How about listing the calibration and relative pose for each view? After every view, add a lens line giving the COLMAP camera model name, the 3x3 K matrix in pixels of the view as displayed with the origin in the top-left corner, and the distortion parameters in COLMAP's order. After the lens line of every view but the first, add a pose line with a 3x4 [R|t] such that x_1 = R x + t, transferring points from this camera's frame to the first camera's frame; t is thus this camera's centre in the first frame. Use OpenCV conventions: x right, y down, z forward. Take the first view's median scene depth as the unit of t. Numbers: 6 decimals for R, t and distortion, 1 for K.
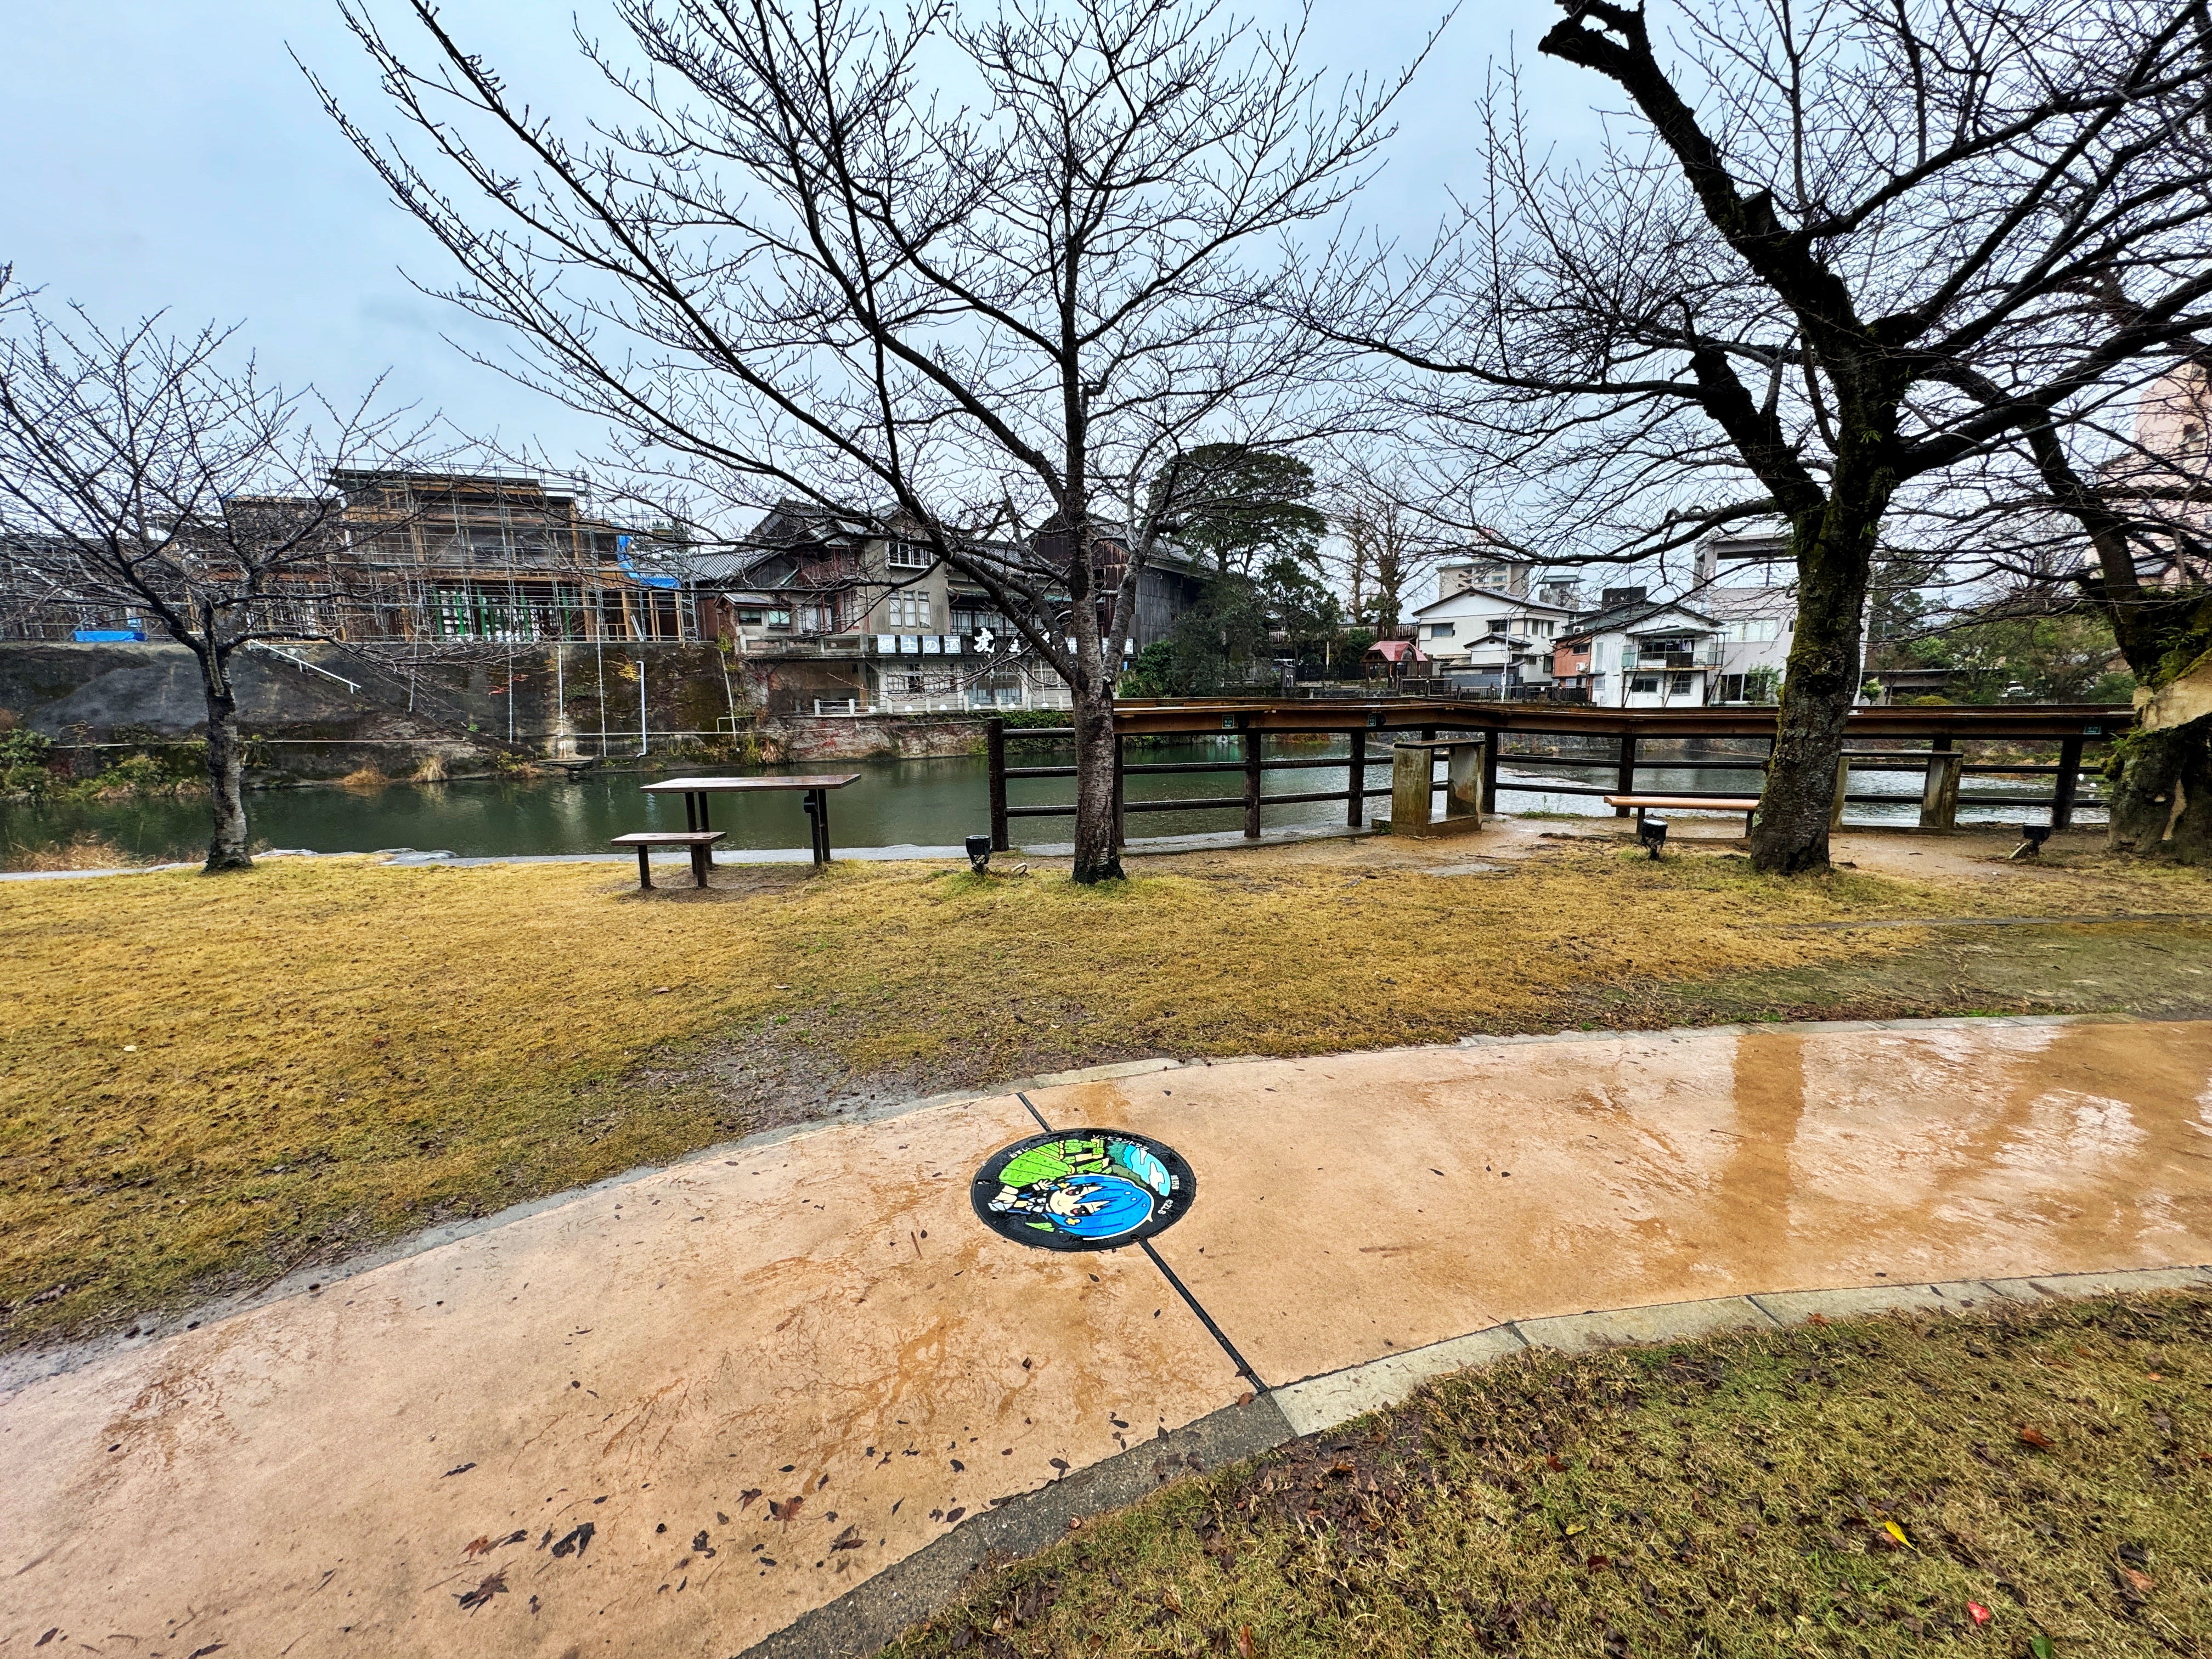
lens RADIAL K [[877.3, 0, 1101.2], [0, 877.3, 826.4], [0, 0, 1]] dist [0.000352, -0.000295]
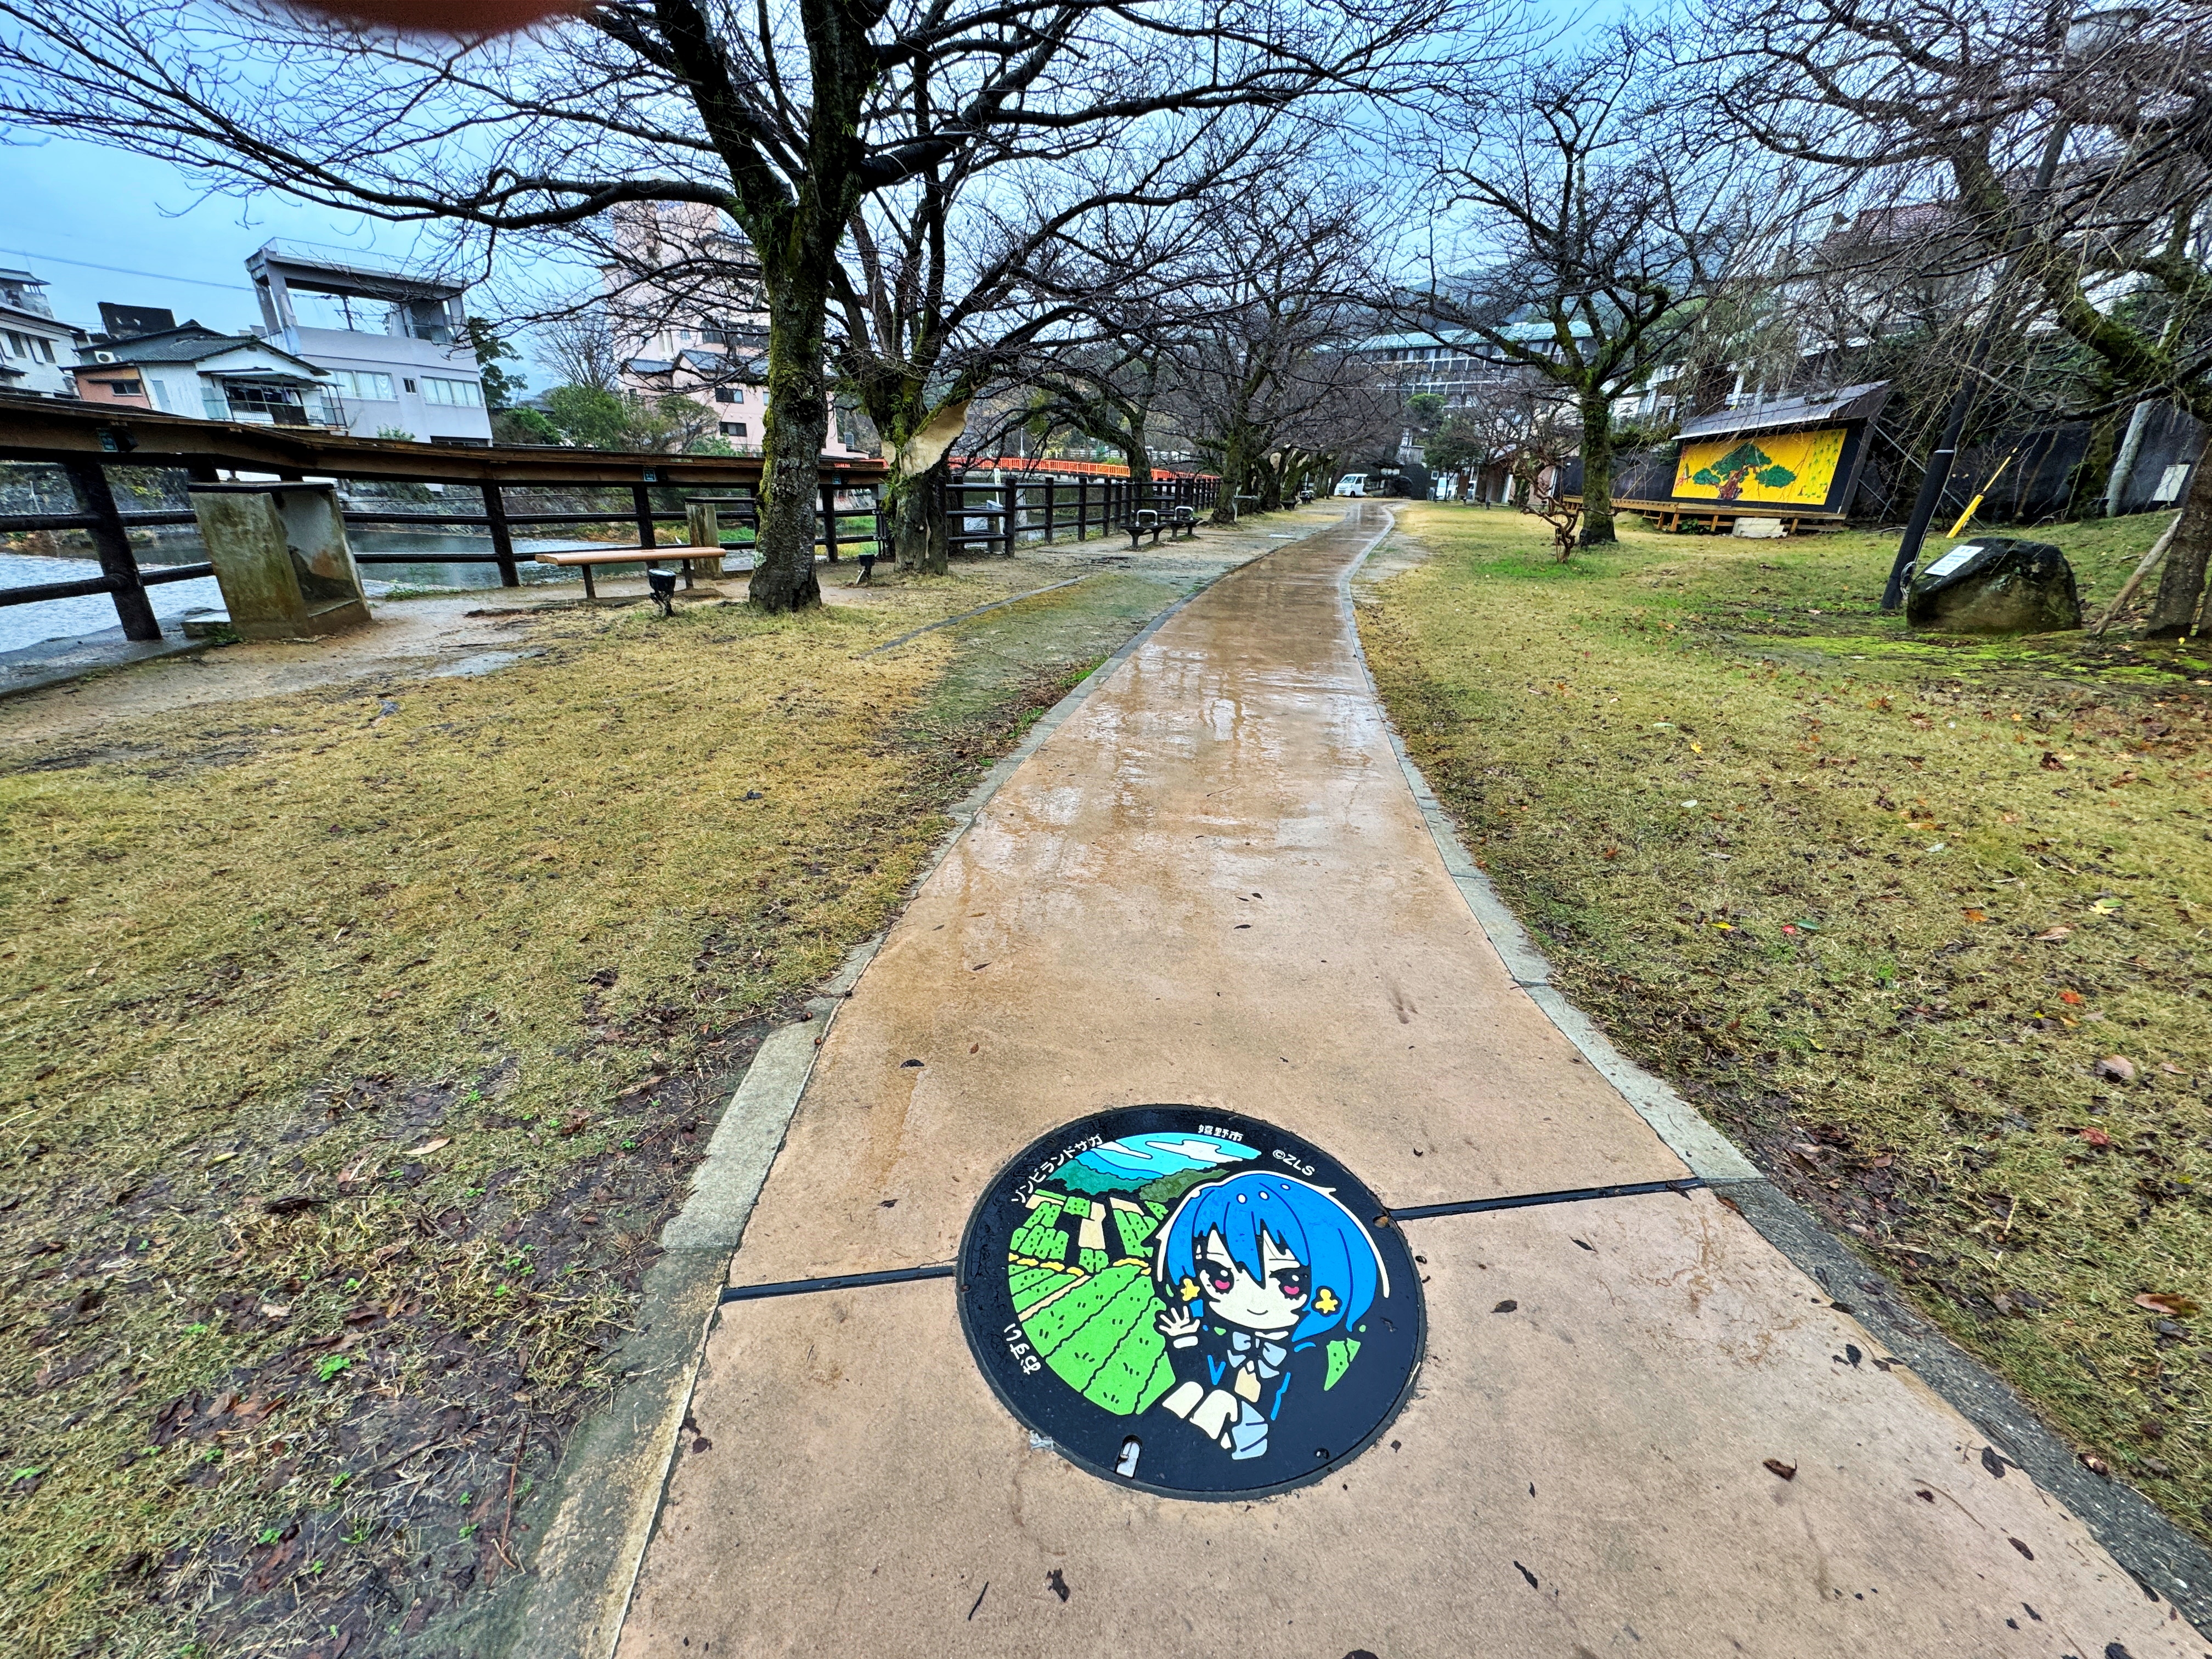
lens RADIAL K [[877.3, 0, 1104.8], [0, 877.3, 827.3], [0, 0, 1]] dist [0.000352, -0.000295]
pose [[0.263695, -0.338762, 0.903164, -0.365873], [0.115306, 0.940660, 0.319160, 0.014481], [-0.957690, 0.019980, 0.287109, 0.826857]]
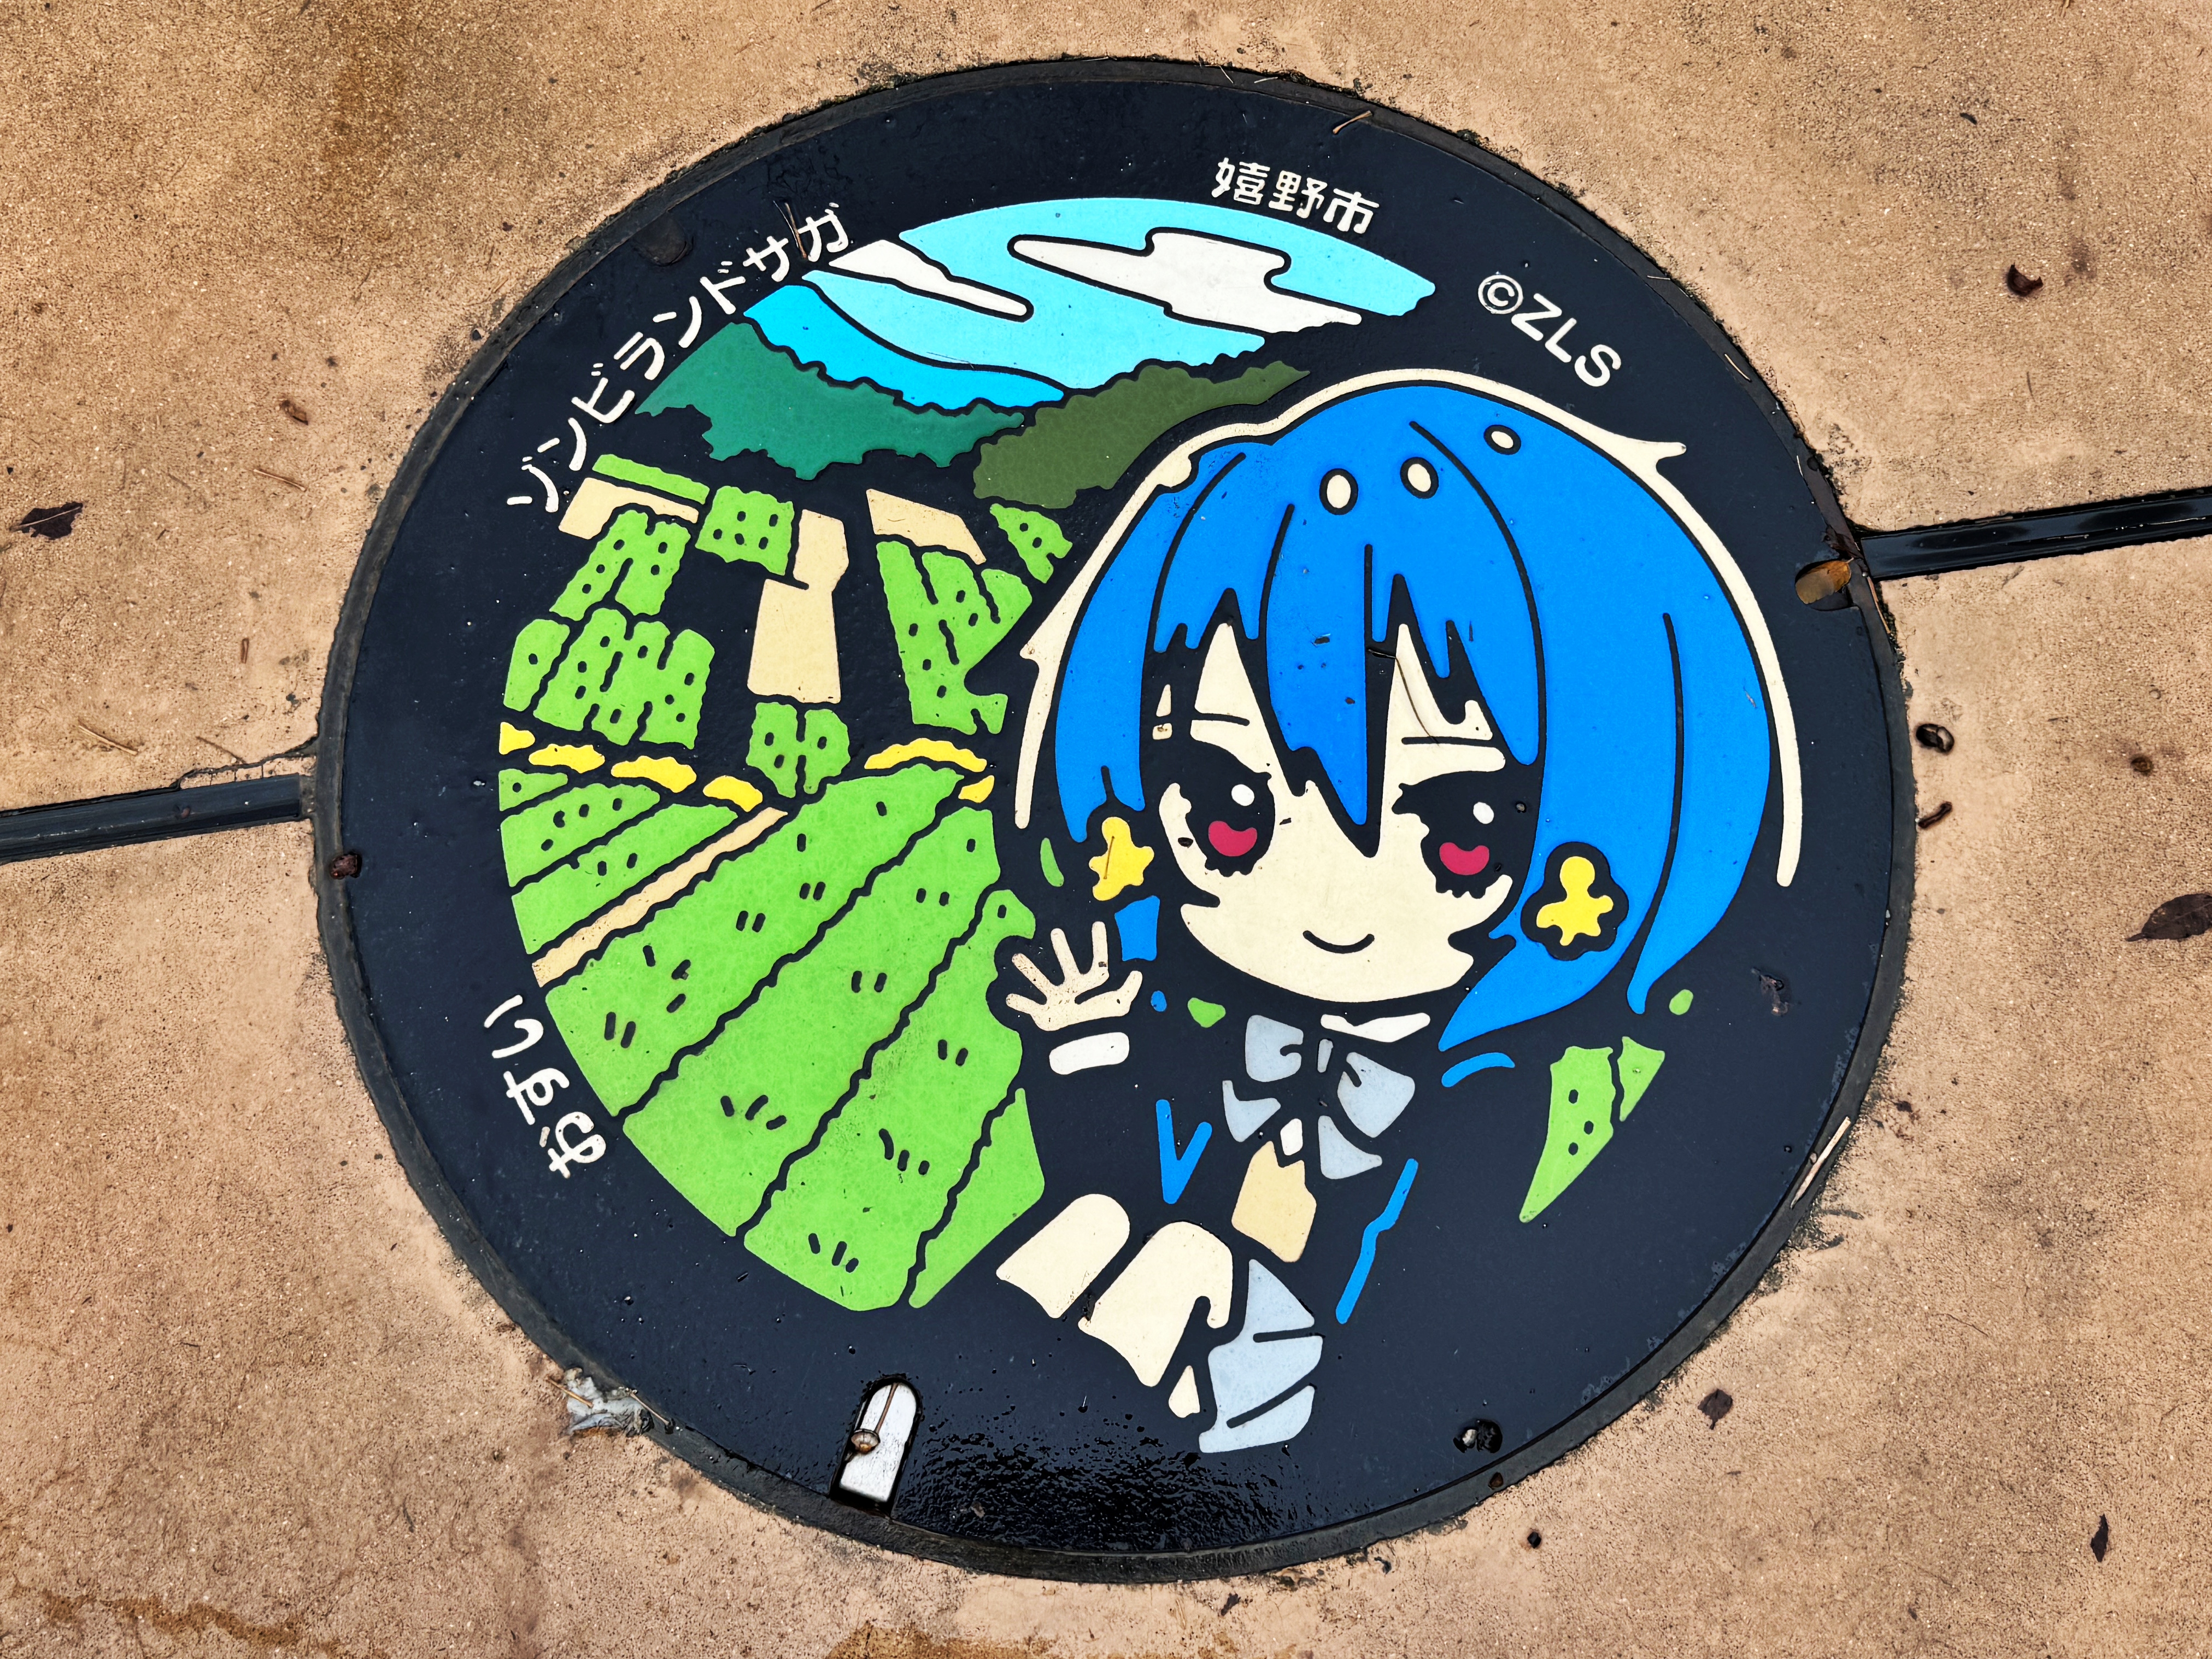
lens RADIAL K [[1535.4, 0, 1107.8], [0, 1535.4, 829.4], [0, 0, 1]] dist [0.050600, -0.013837]
pose [[0.262511, -0.927666, 0.265564, -0.095132], [0.112681, 0.302804, 0.946368, 0.159279], [-0.958327, -0.218508, 0.184020, 0.877344]]
